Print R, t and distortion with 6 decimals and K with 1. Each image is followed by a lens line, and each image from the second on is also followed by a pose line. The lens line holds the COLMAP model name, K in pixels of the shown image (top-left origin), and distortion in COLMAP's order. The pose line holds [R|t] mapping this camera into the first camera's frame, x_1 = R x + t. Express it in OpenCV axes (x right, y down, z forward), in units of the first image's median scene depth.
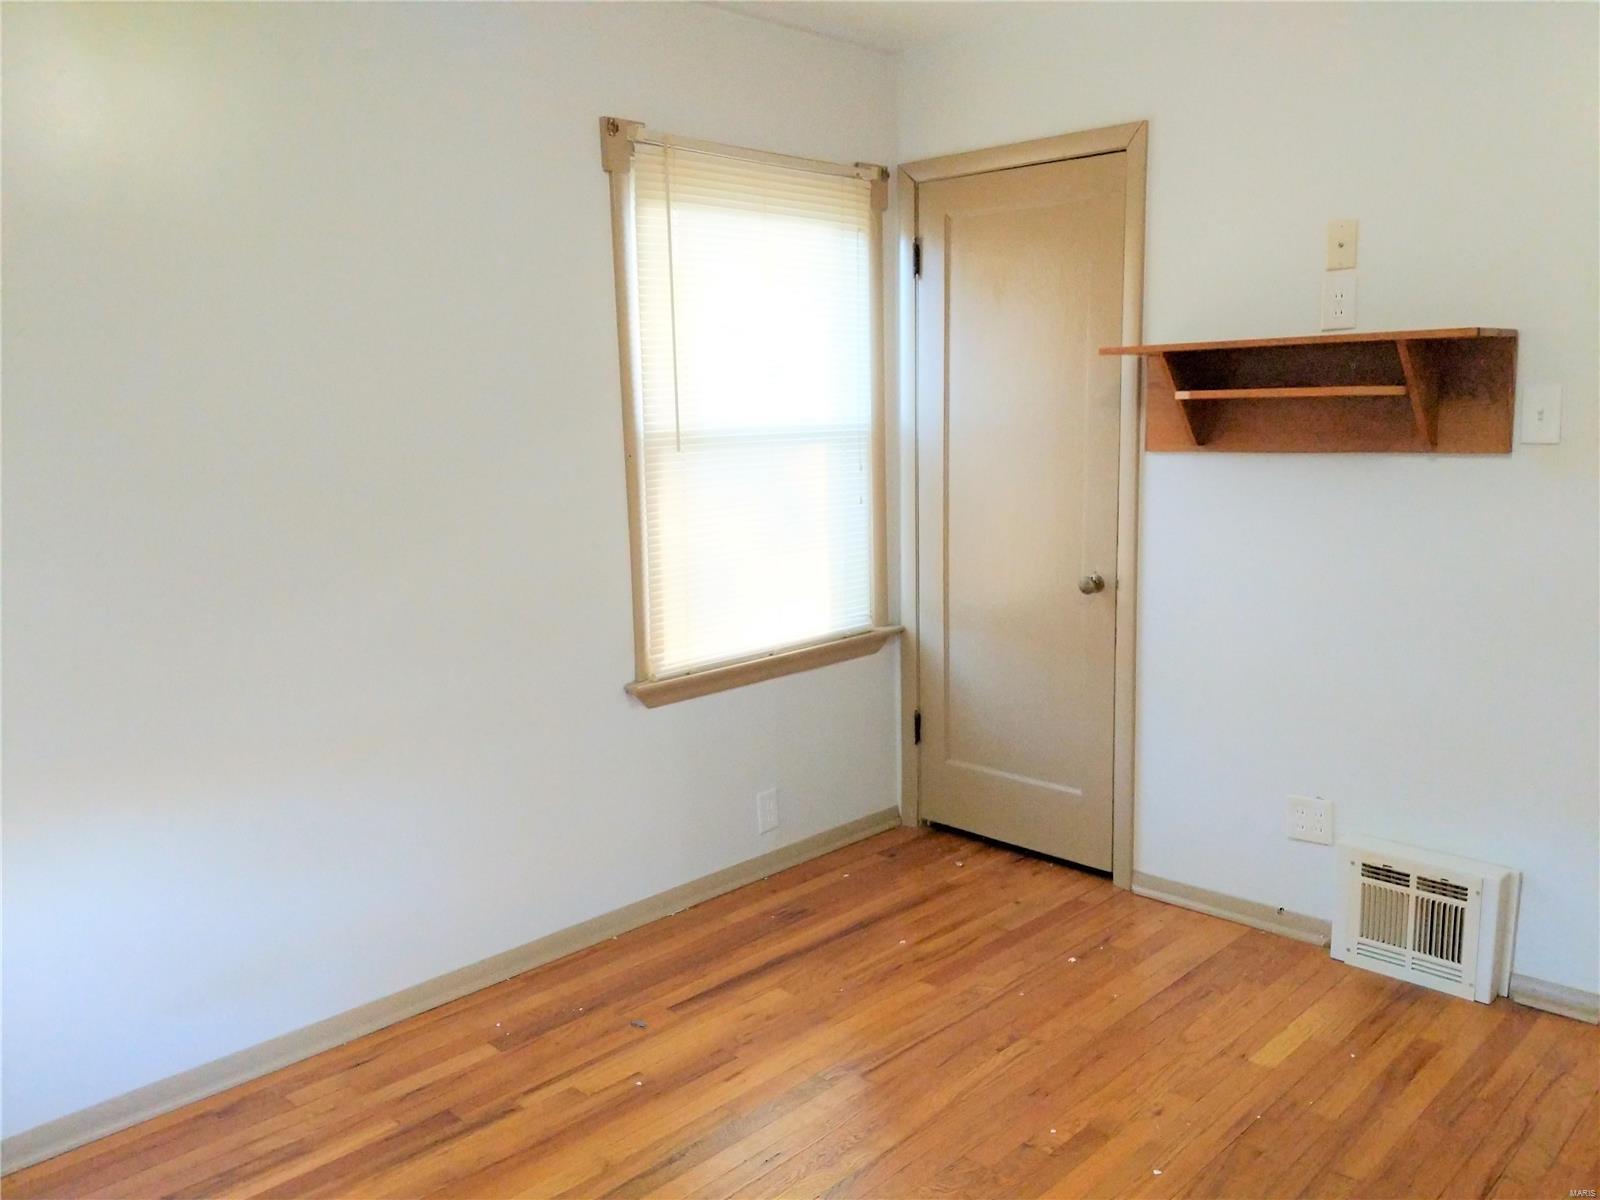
lens RADIAL K [[1282.8, 0, 800.0], [0, 1282.8, 600.0], [0, 0, 1]] dist [0.083224, -0.147930]
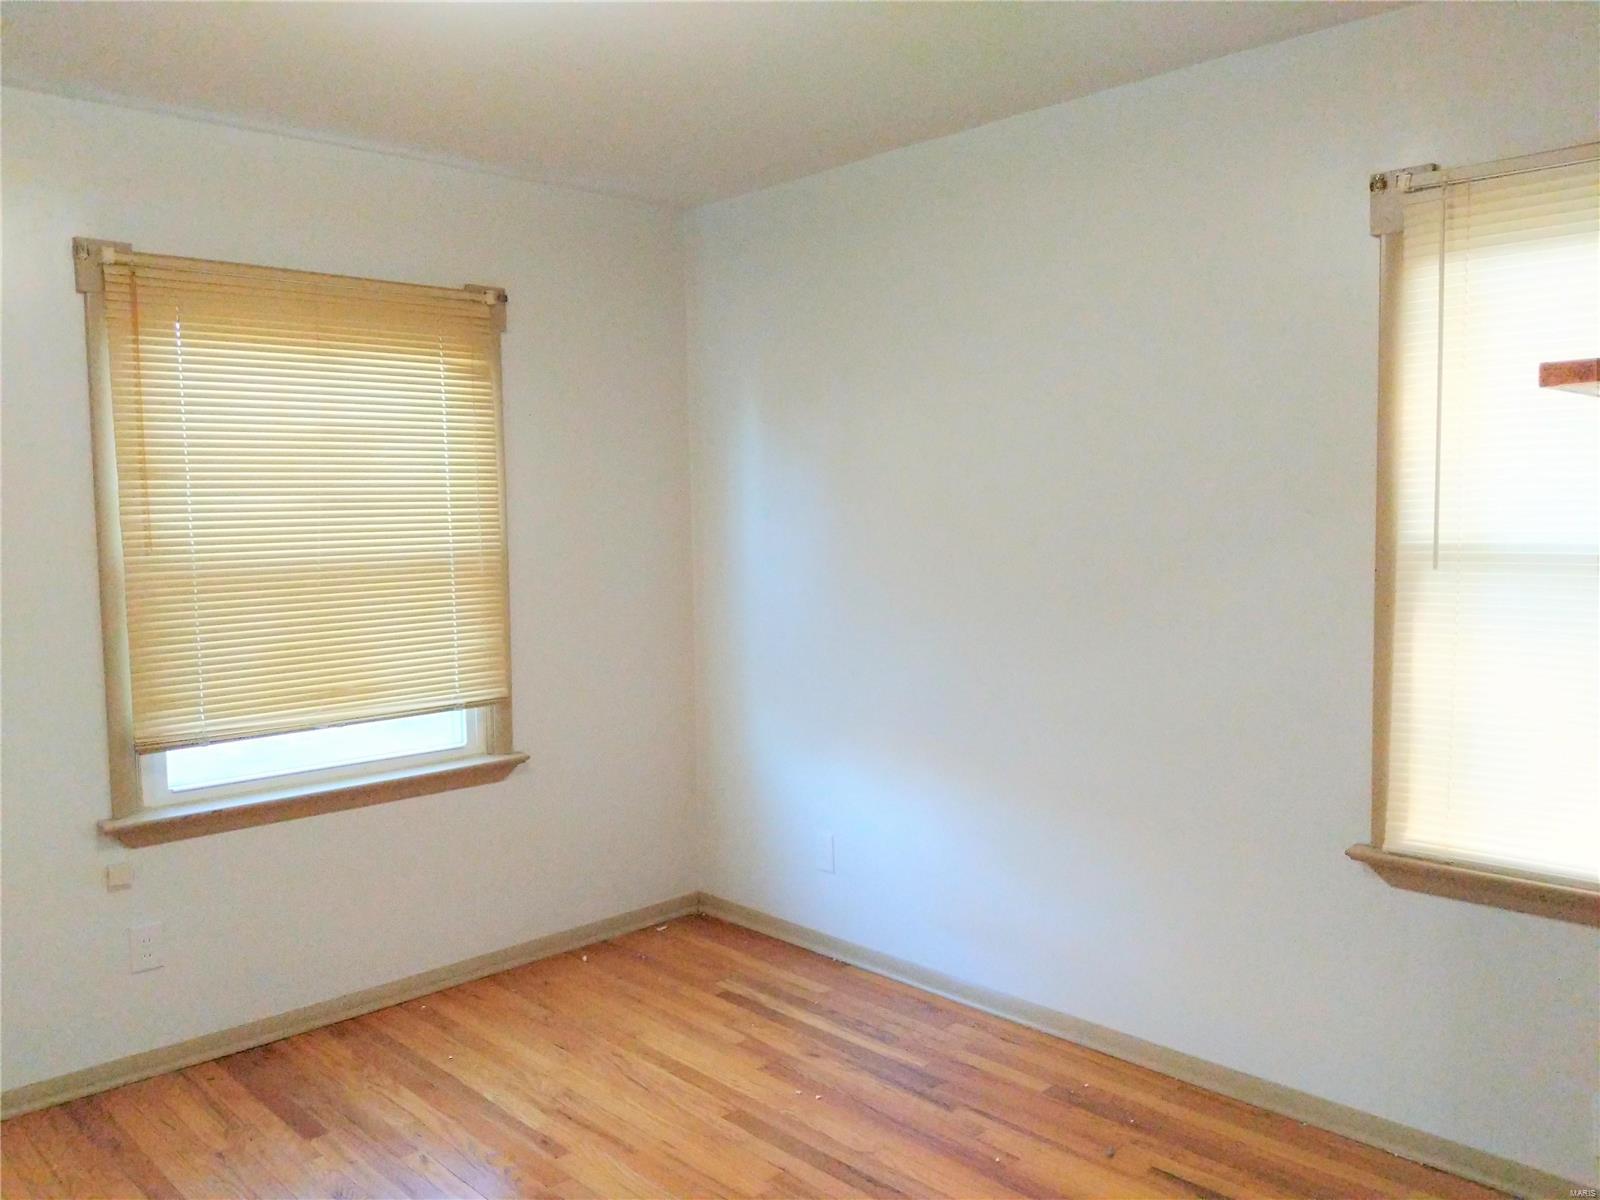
lens RADIAL K [[1283.4, 0, 797.2], [0, 1283.4, 625.6], [0, 0, 1]] dist [0.036034, -0.051007]
pose [[-0.058983, 0.109031, -0.992287, 0.811682], [-0.132325, 0.984392, 0.116030, -0.141154], [0.989450, 0.138148, -0.043634, 0.765981]]
